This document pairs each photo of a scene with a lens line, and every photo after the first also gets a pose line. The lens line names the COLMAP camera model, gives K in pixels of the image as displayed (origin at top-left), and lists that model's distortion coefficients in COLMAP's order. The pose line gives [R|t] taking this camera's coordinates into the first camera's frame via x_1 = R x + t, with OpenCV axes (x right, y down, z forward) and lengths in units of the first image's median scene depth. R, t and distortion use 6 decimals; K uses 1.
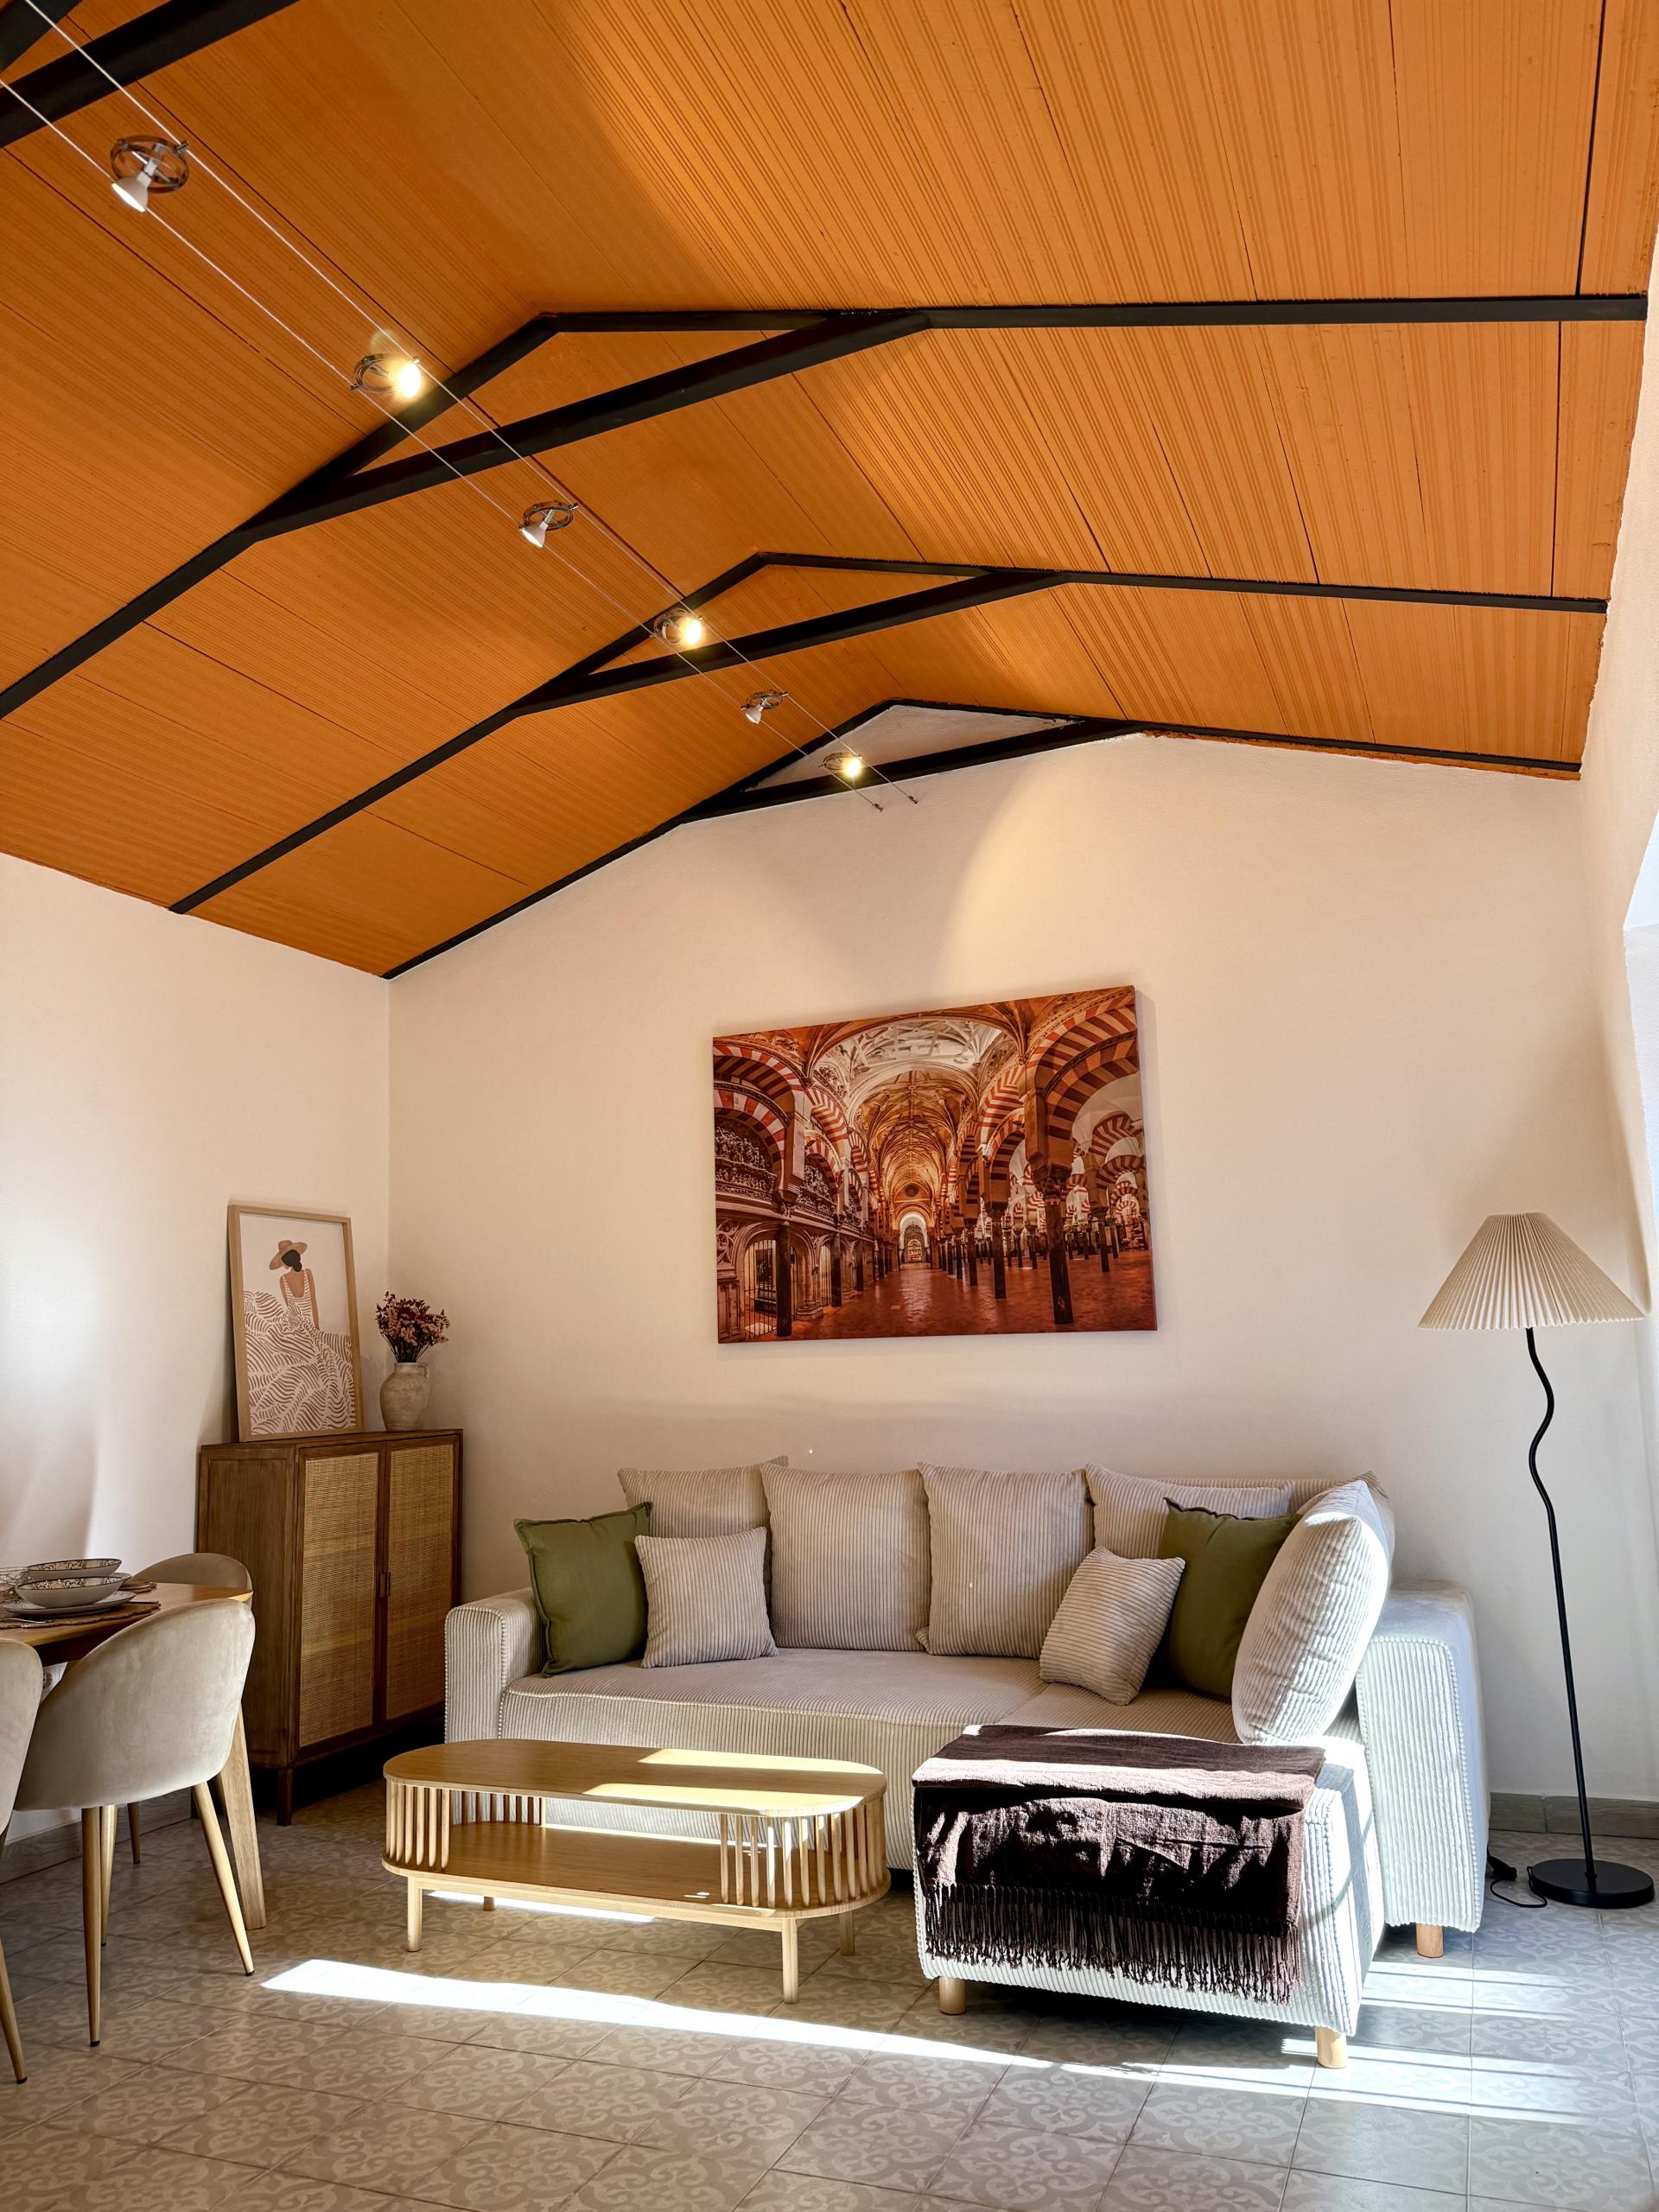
lens RADIAL K [[1561.5, 0, 836.3], [0, 1561.5, 1099.0], [0, 0, 1]] dist [0.053785, -0.078891]
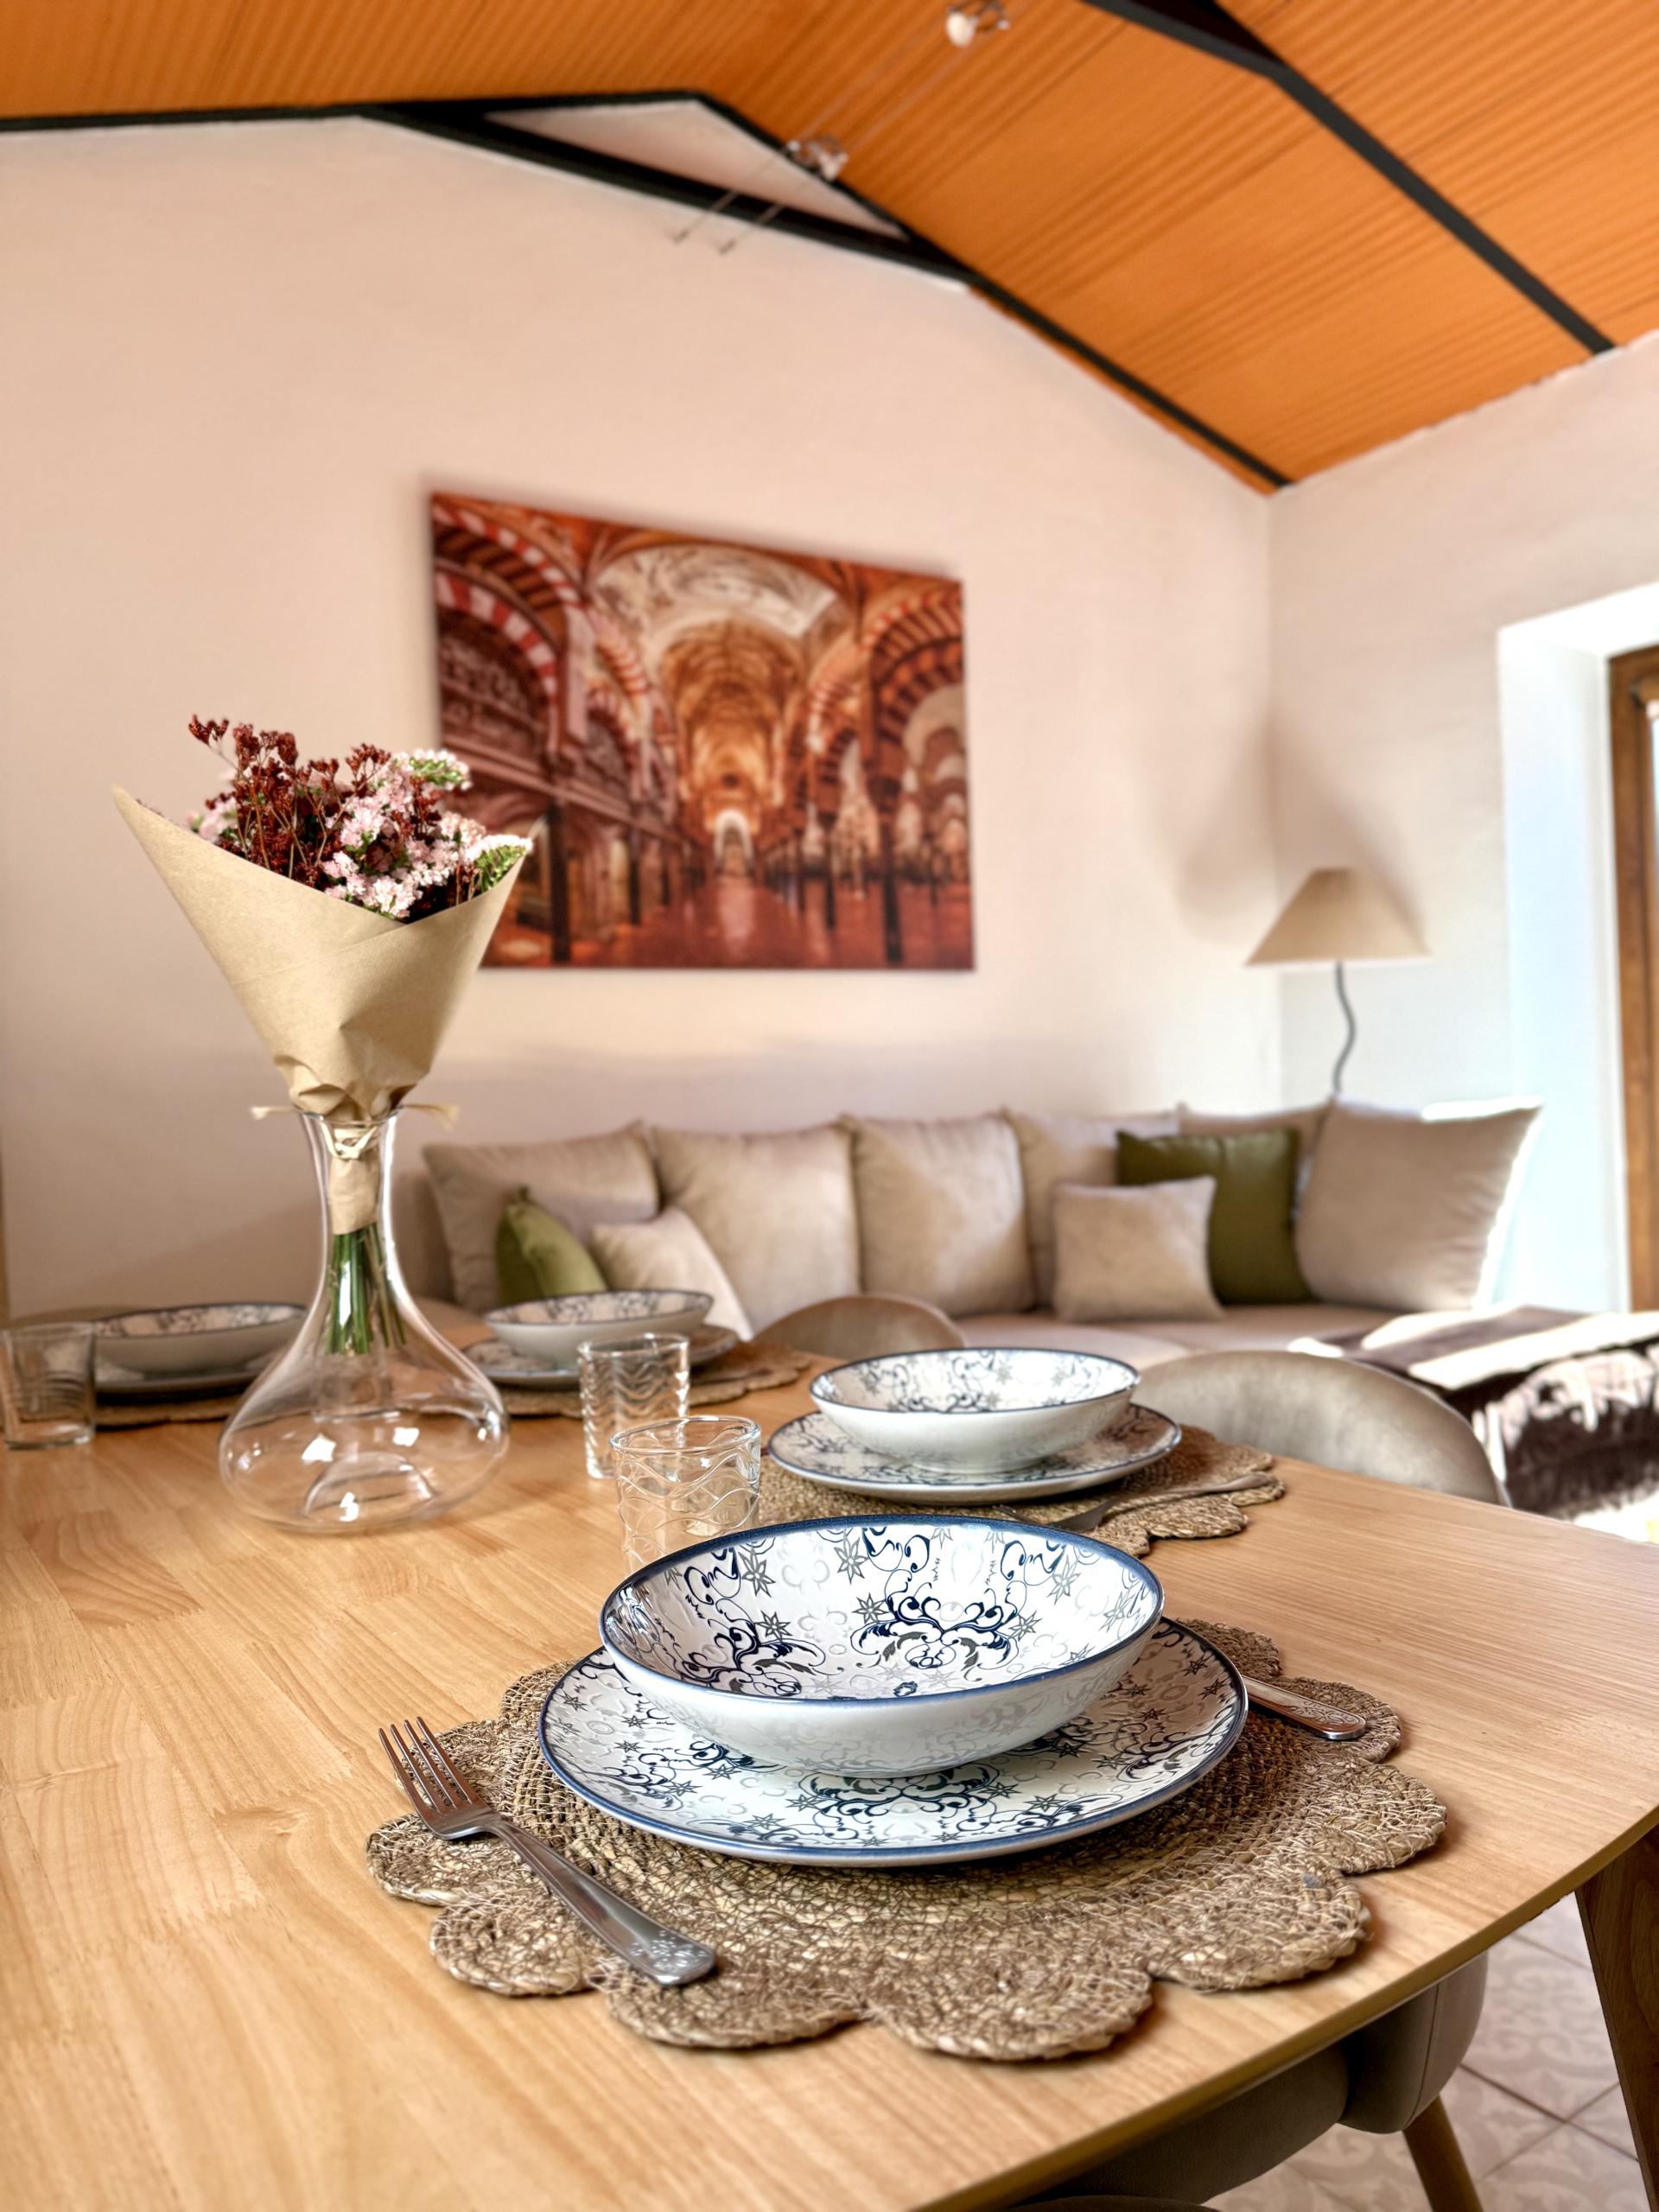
lens RADIAL K [[1561.5, 0, 832.9], [0, 1561.5, 1129.8], [0, 0, 1]] dist [0.053785, -0.078891]
pose [[0.543731, -0.025199, 0.838881, -0.576861], [-0.115797, 0.987737, 0.104726, 0.142466], [-0.831233, -0.154083, 0.534145, 0.526644]]
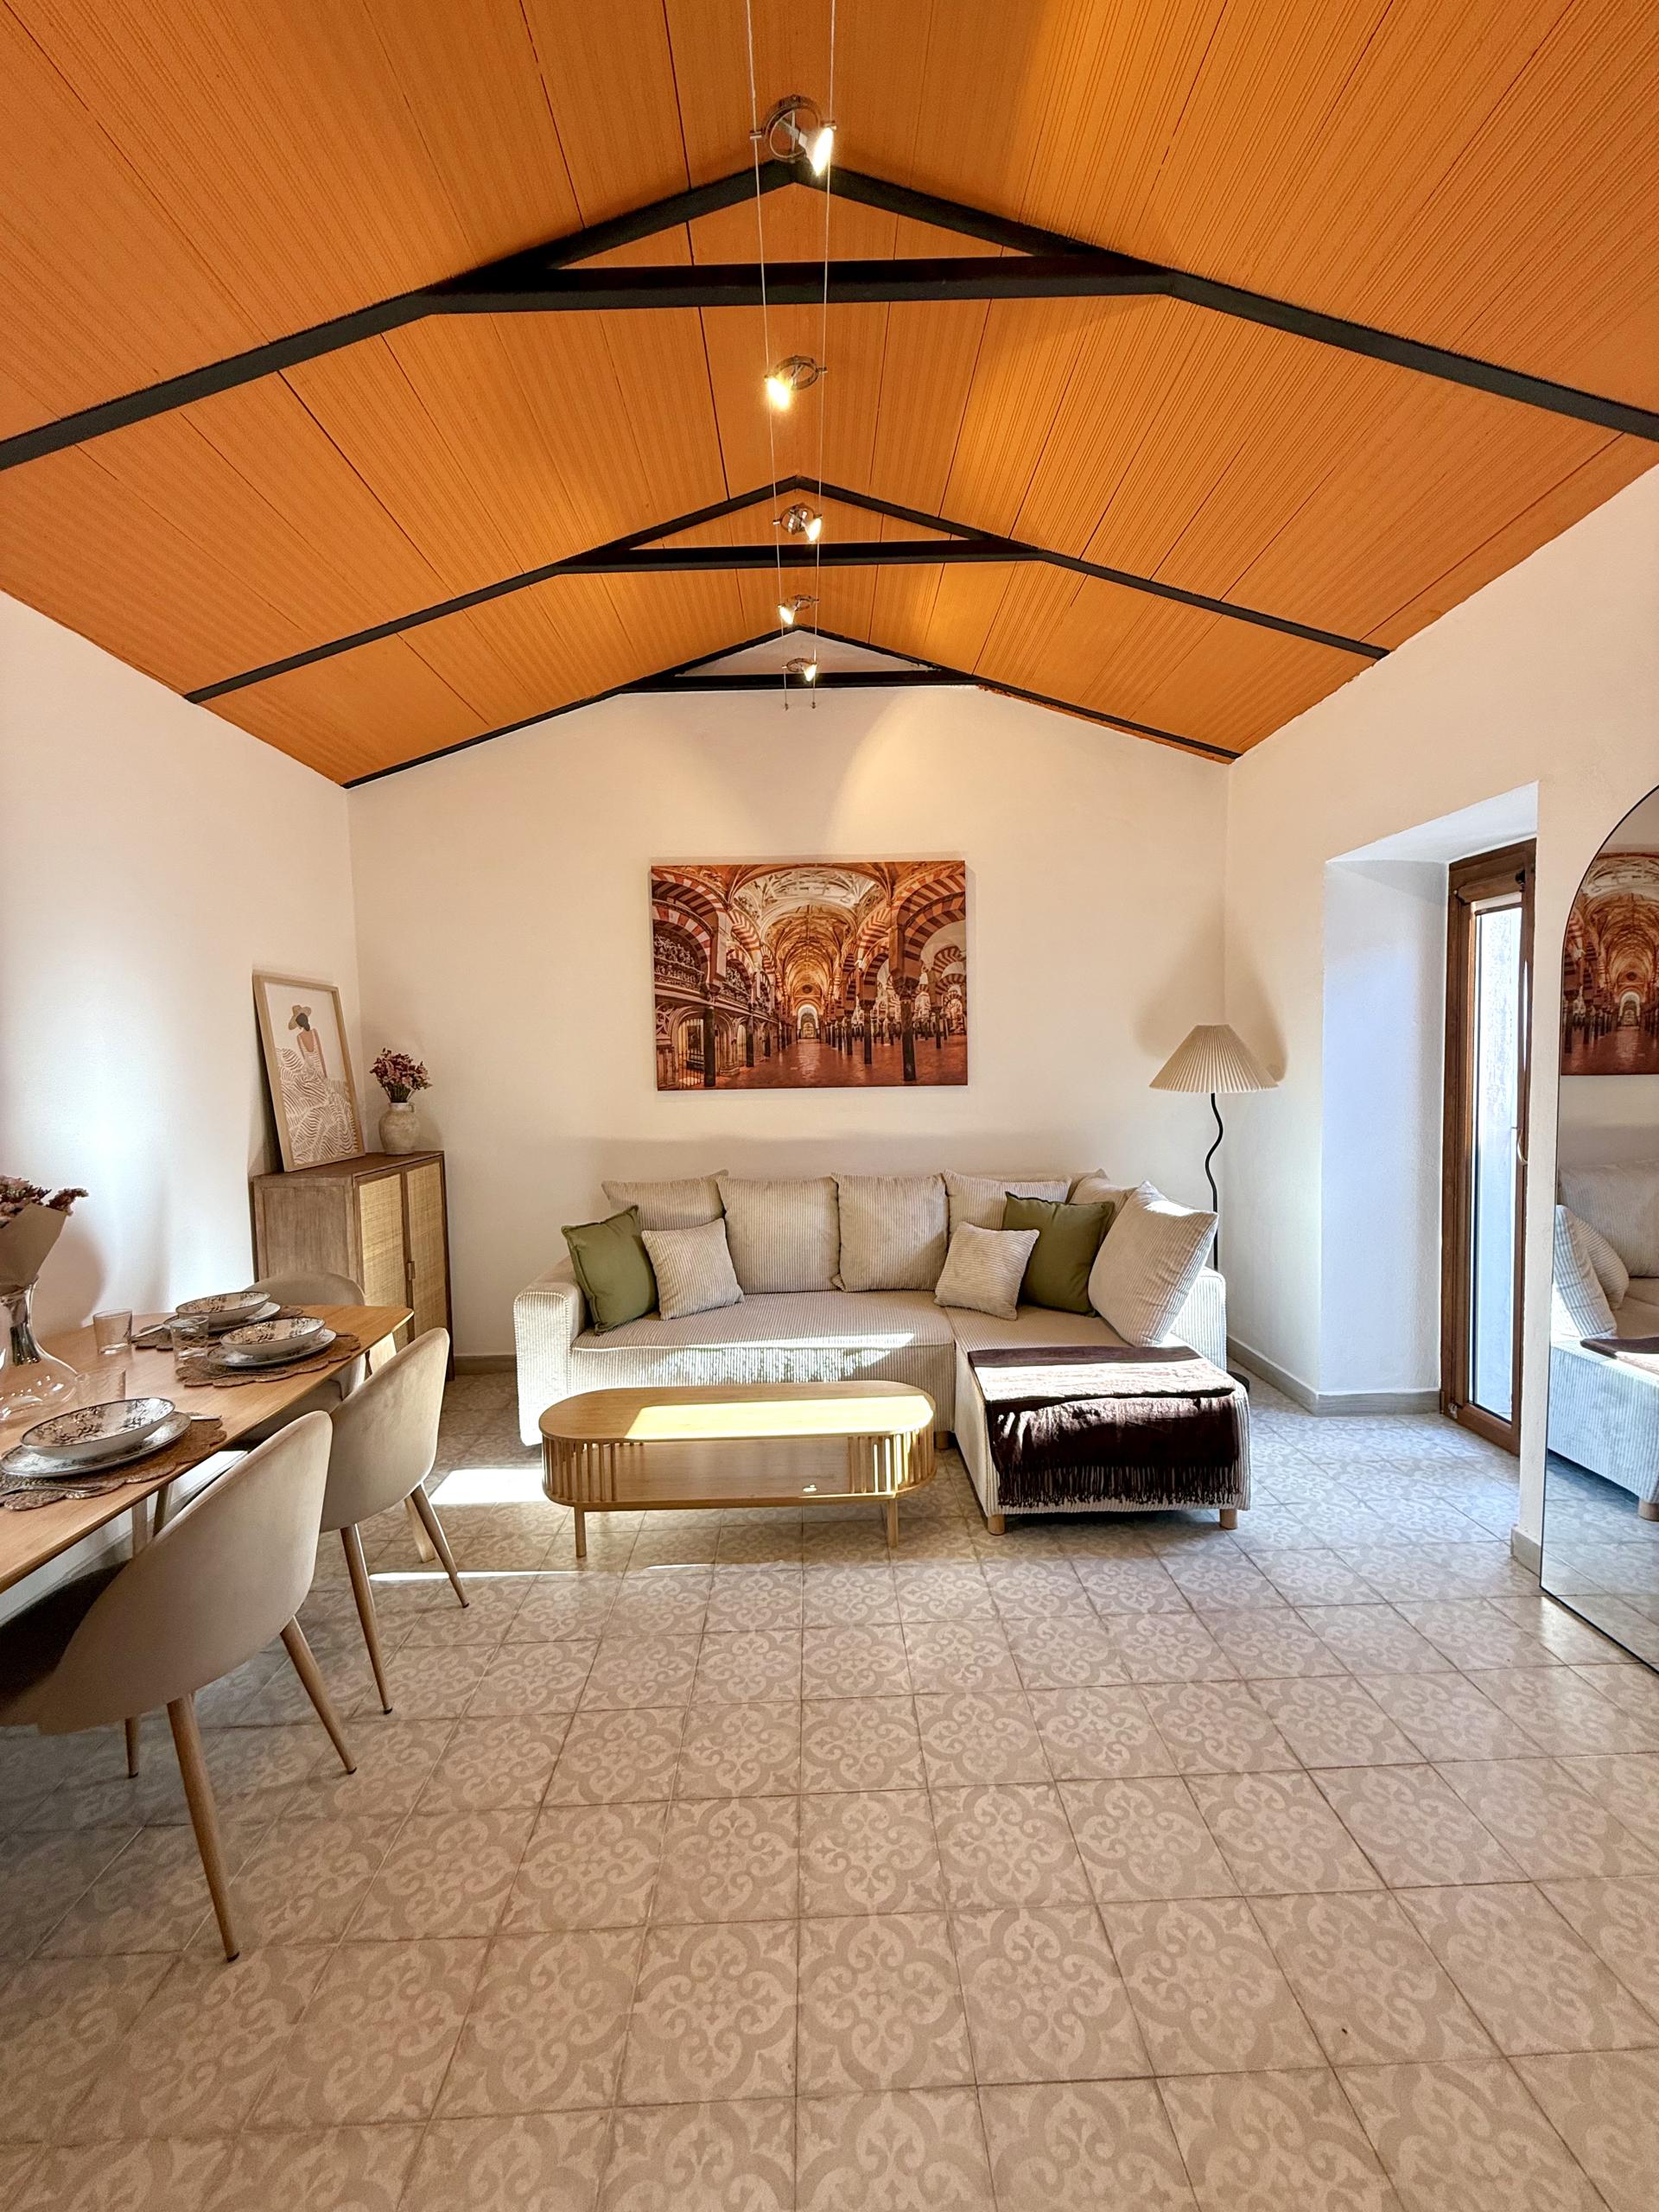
lens RADIAL K [[888.5, 0, 834.1], [0, 888.5, 1101.0], [0, 0, 1]] dist [-0.009541, 0.000202]
pose [[0.912617, -0.007375, 0.408750, -0.270953], [-0.076155, 0.979270, 0.187699, 0.003302], [-0.401661, -0.202425, 0.893136, 0.229034]]
